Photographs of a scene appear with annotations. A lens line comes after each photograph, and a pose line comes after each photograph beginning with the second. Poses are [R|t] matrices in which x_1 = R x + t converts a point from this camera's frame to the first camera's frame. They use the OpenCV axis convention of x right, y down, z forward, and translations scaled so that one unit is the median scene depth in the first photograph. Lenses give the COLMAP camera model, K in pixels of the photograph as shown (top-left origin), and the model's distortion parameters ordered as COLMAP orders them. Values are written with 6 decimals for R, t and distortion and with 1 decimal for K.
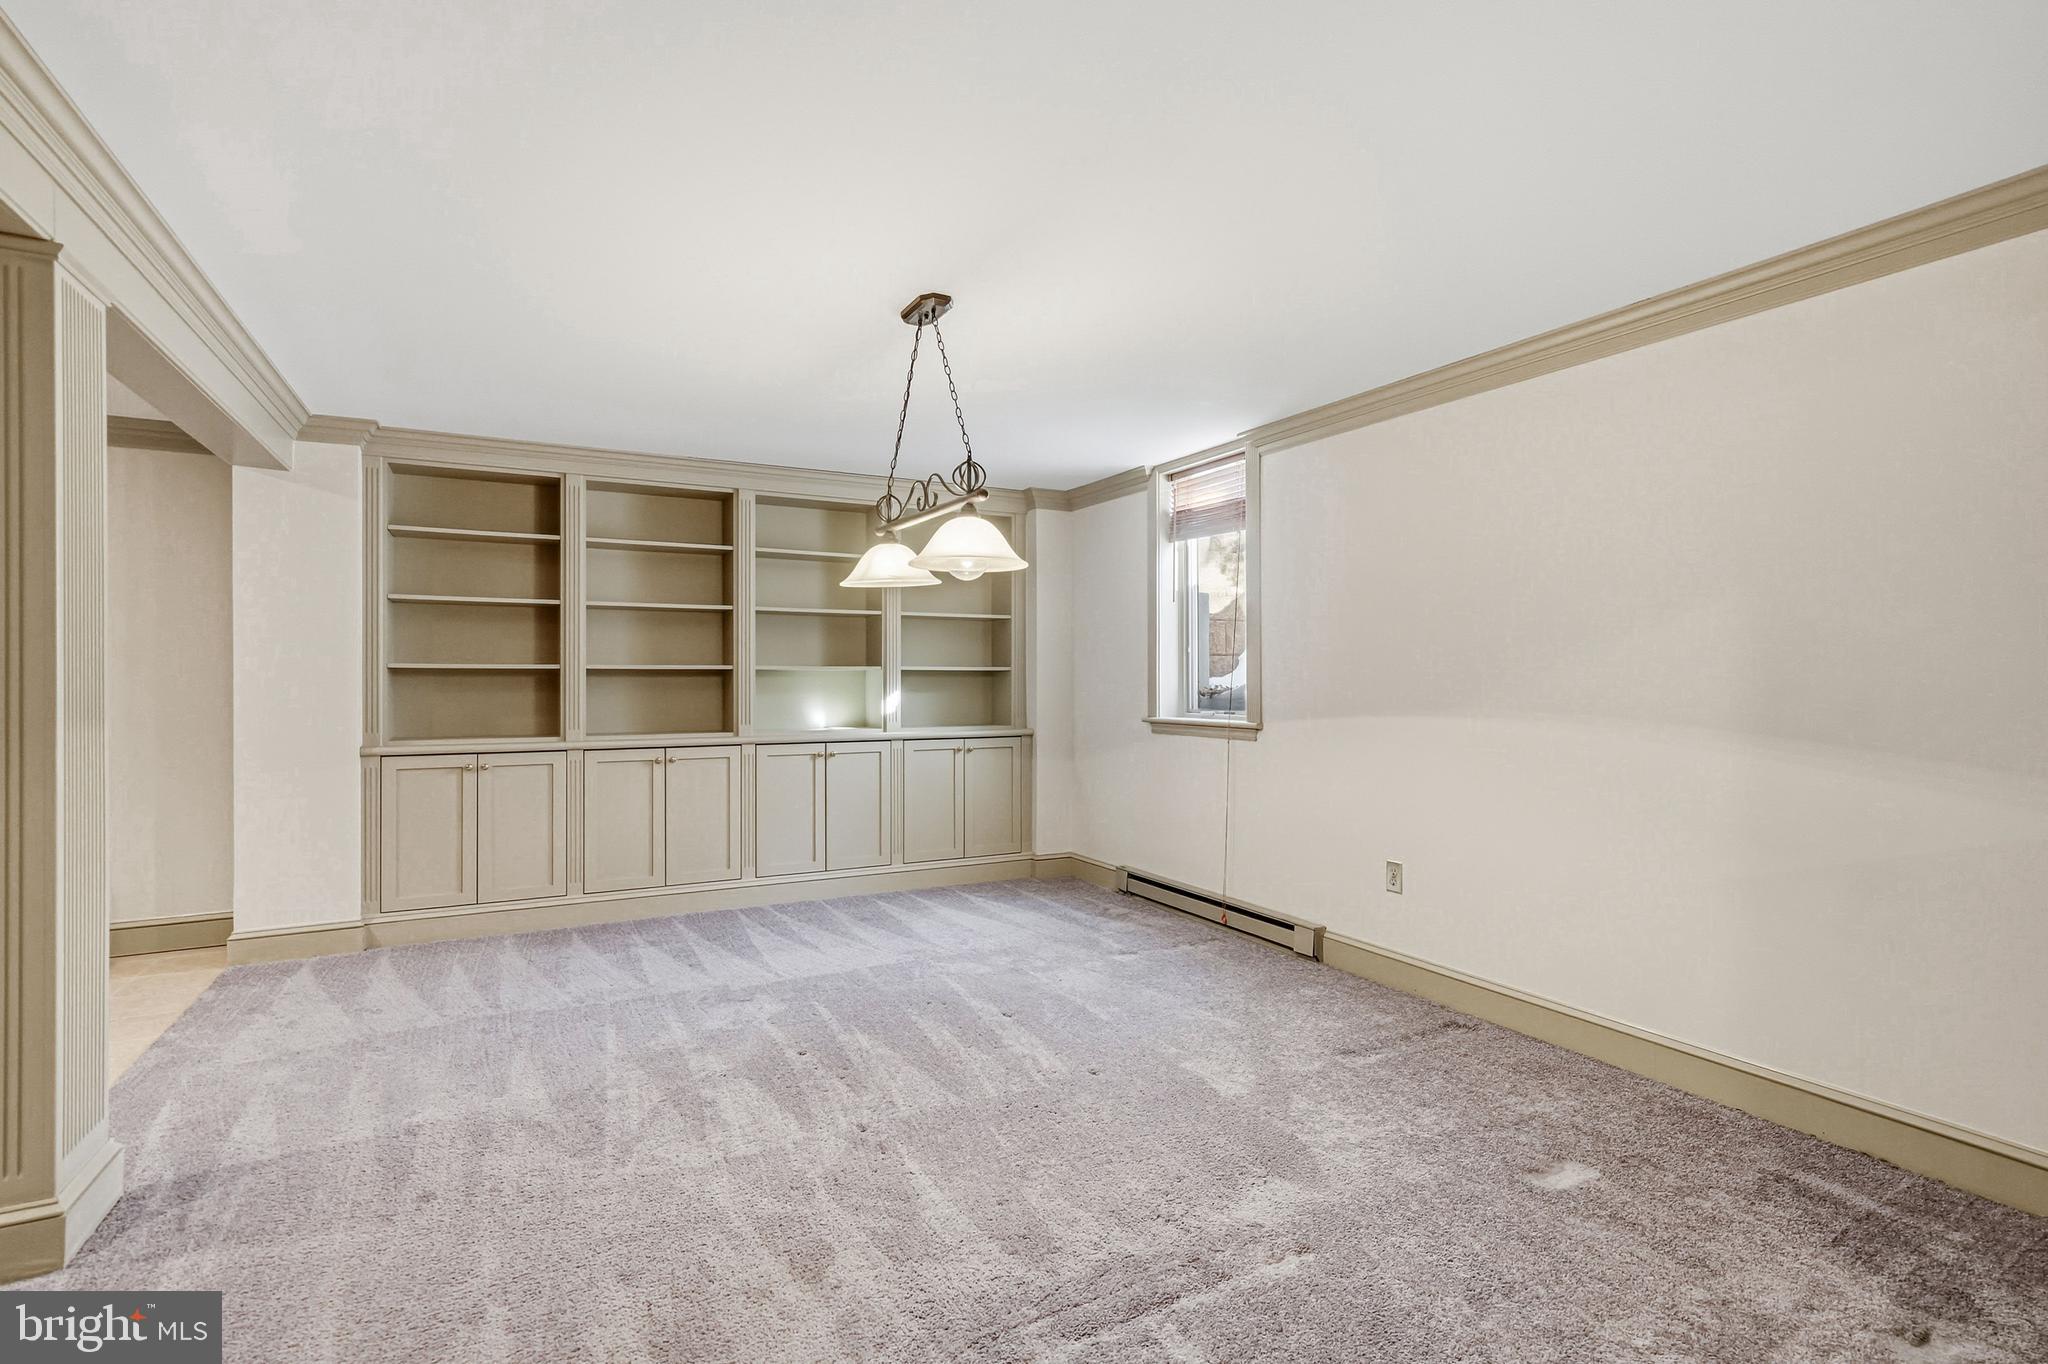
lens RADIAL K [[996.3, 0, 1029.7], [0, 996.3, 678.9], [0, 0, 1]] dist [-0.009801, 0.004749]
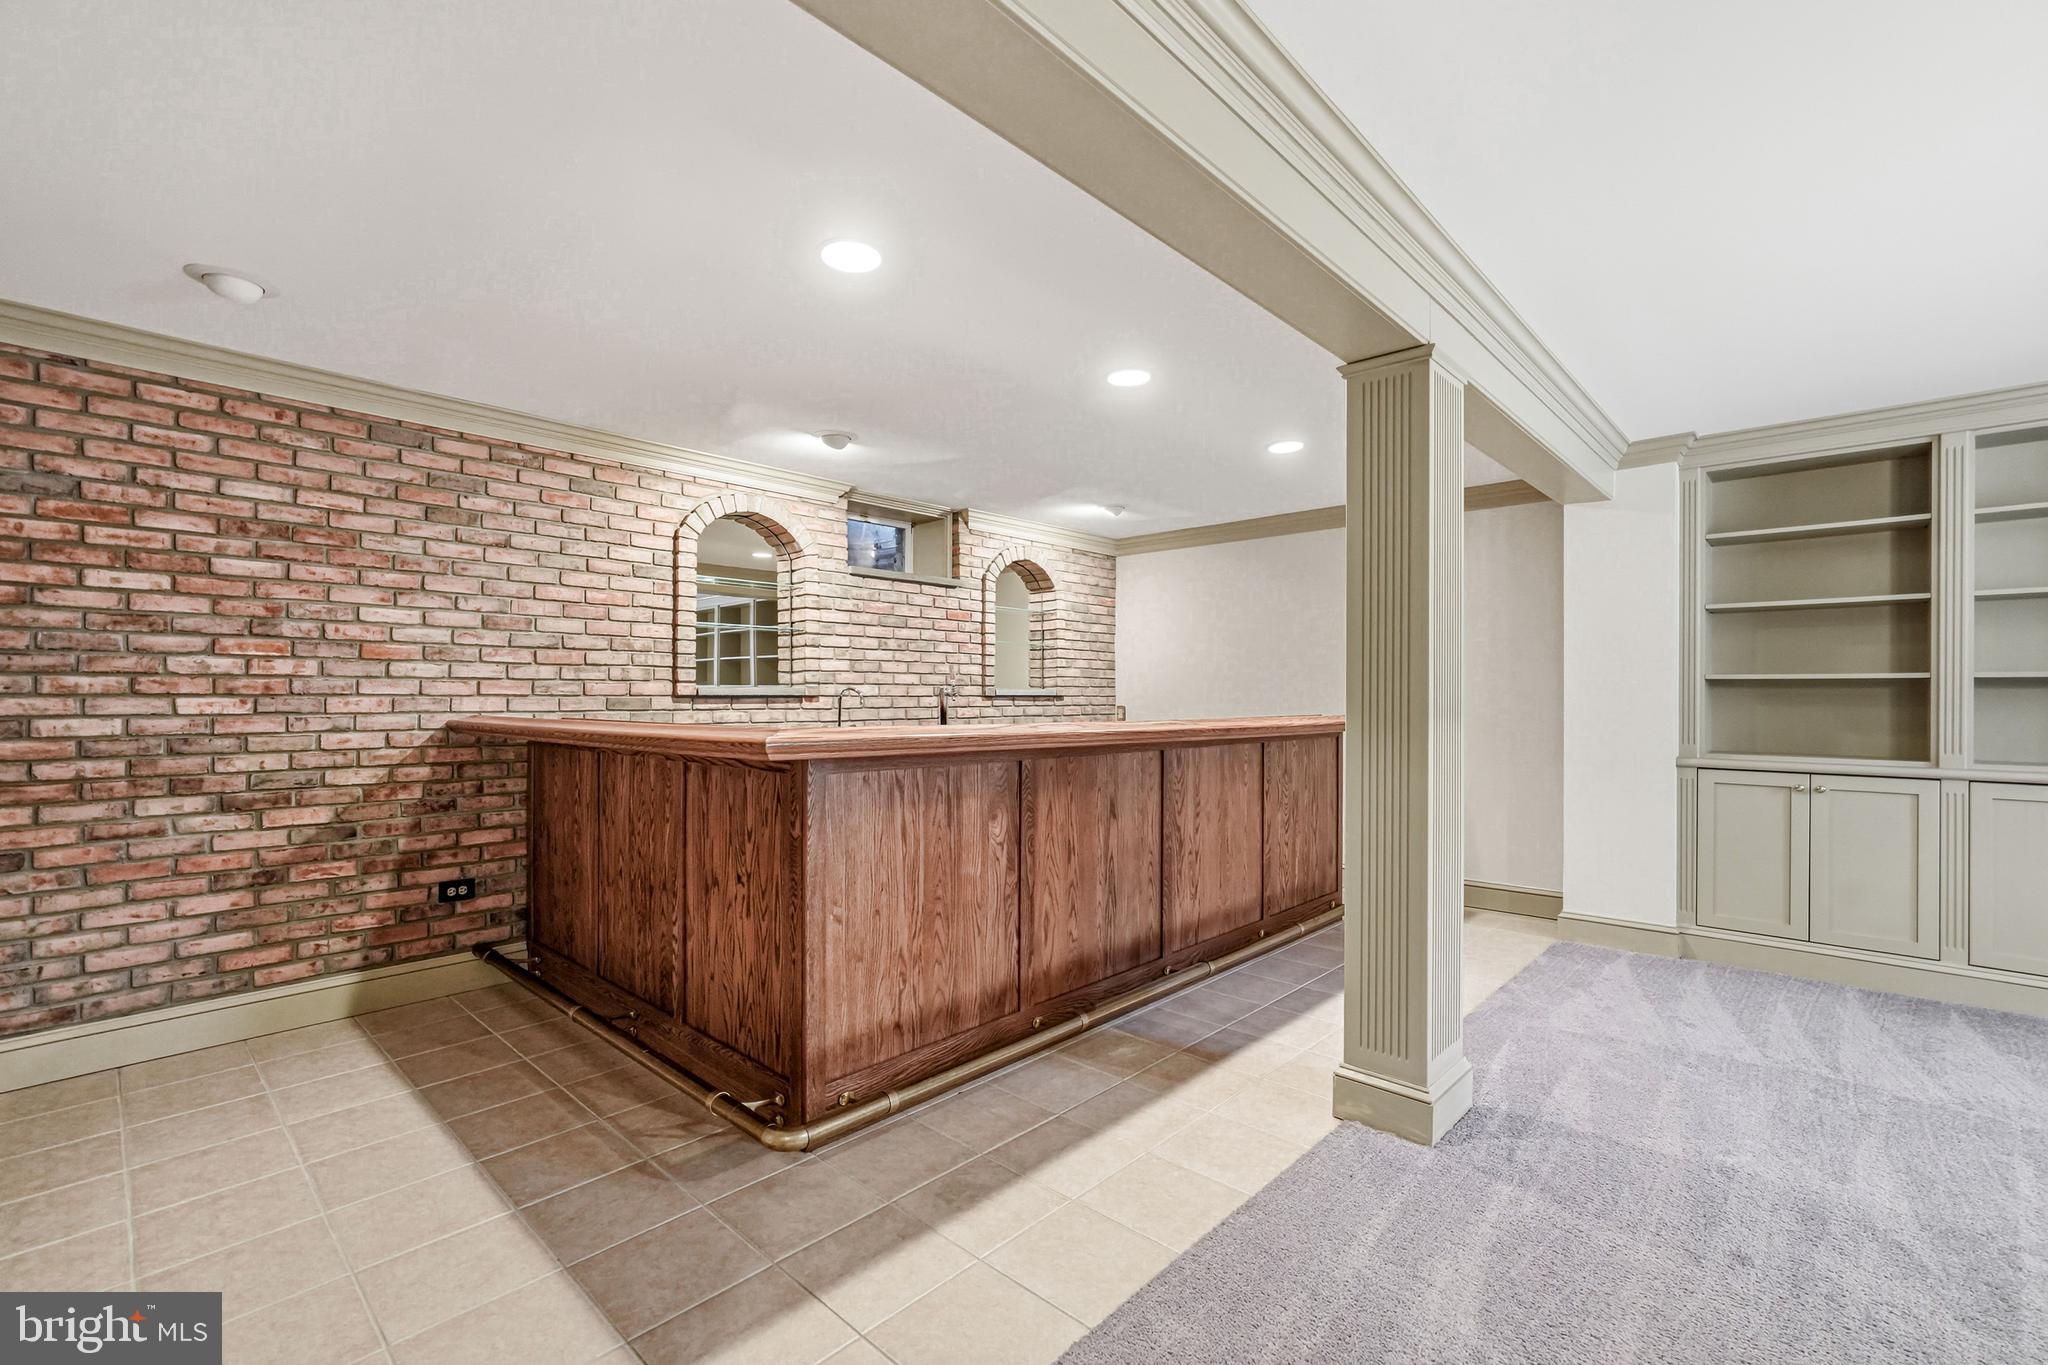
lens RADIAL K [[883.8, 0, 1031.8], [0, 883.8, 697.2], [0, 0, 1]] dist [-0.007506, 0.003188]
pose [[0.333700, 0.002105, -0.942677, -0.049873], [-0.006045, 0.999982, 0.000093, 0.012409], [0.942660, 0.005668, 0.333706, 0.085819]]
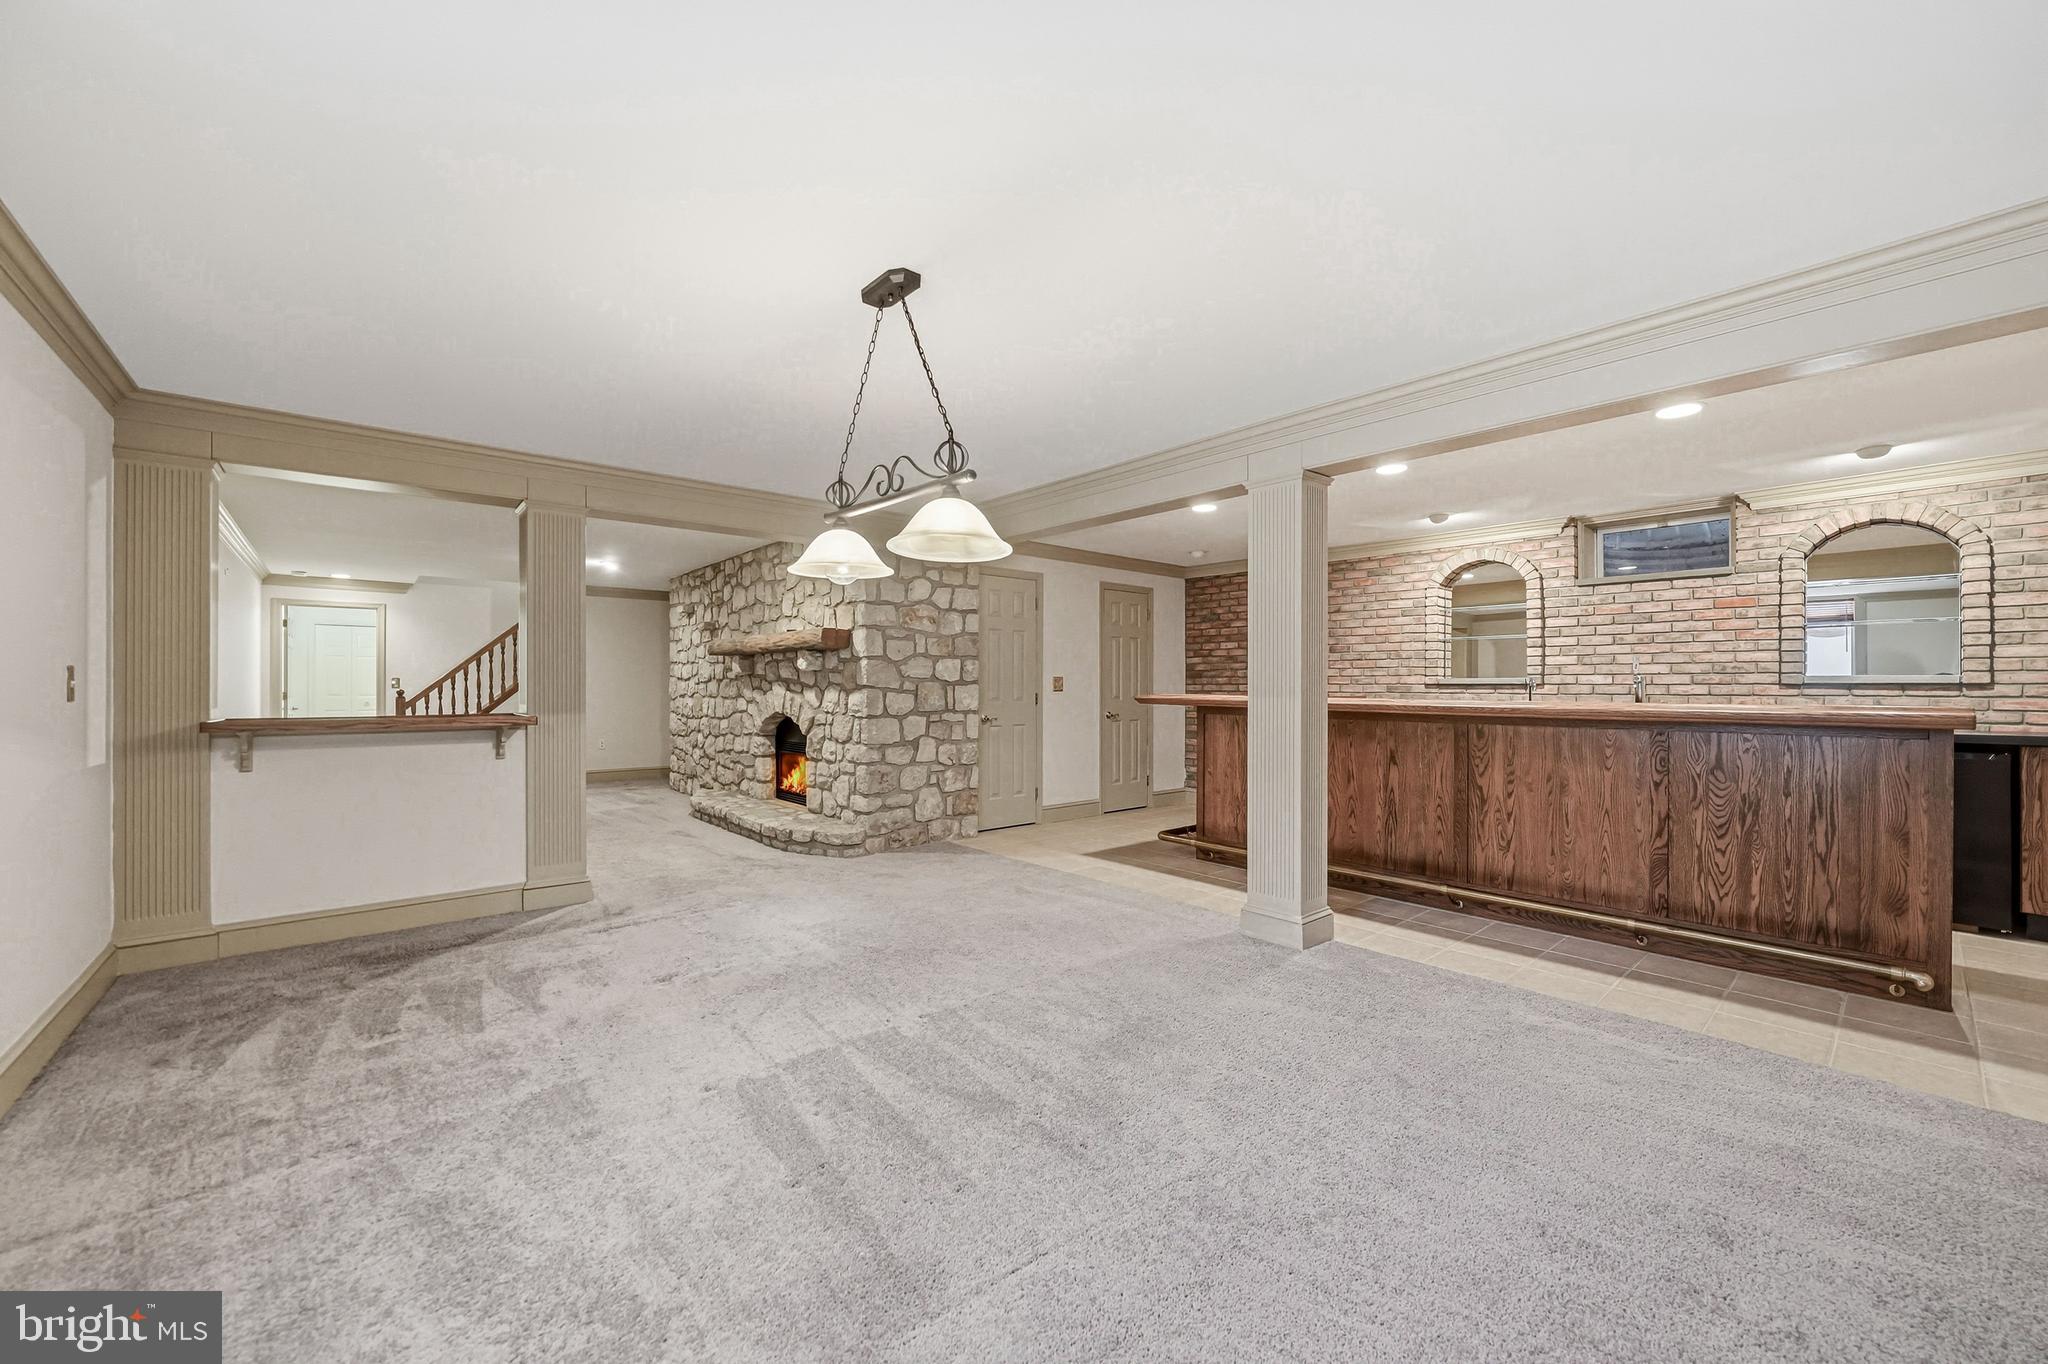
lens RADIAL K [[815.3, 0, 1029.9], [0, 815.3, 681.3], [0, 0, 1]] dist [0.003350, 0.000723]
pose [[-0.971150, -0.003722, -0.238439, -0.036616], [-0.003501, 0.999993, -0.001350, 0.012508], [0.238443, -0.000476, -0.971156, 1.486702]]
